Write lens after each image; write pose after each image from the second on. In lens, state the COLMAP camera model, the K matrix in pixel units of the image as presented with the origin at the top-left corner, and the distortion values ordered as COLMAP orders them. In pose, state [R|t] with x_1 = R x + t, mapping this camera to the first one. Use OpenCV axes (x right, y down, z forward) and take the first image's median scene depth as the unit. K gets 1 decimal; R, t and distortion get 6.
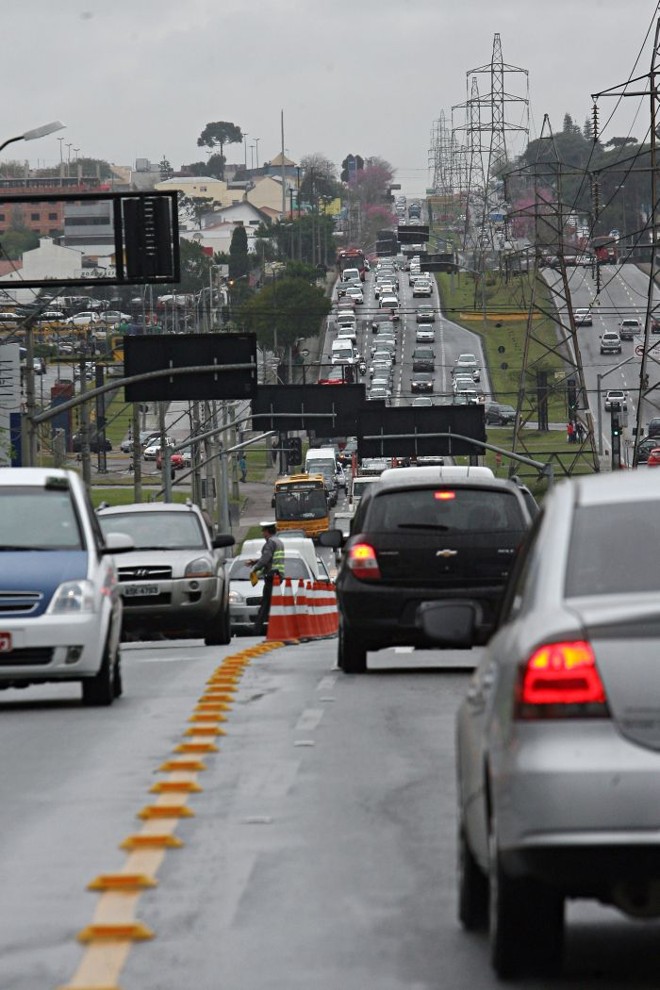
lens RADIAL K [[4304.8, 0, 330.0], [0, 4304.8, 495.0], [0, 0, 1]] dist [0.061937, 6.993297]
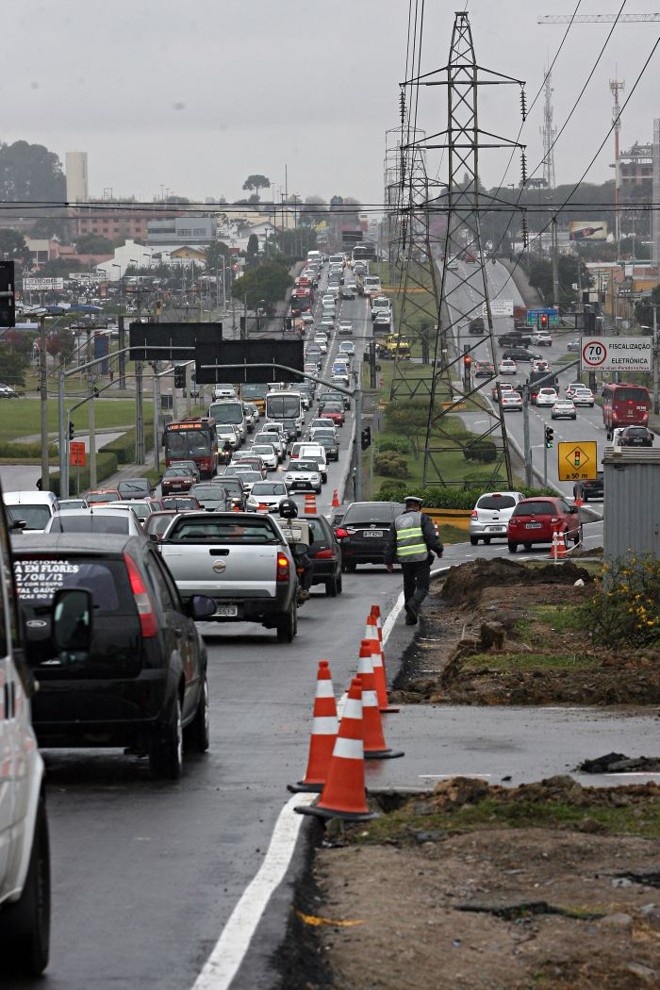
lens RADIAL K [[4304.8, 0, 330.0], [0, 4304.8, 495.0], [0, 0, 1]] dist [0.061937, 6.993297]
pose [[0.998203, 0.007884, 0.059409, -0.086778], [-0.008856, 0.999831, 0.016112, 0.008233], [-0.059272, -0.016609, 0.998104, -0.595696]]
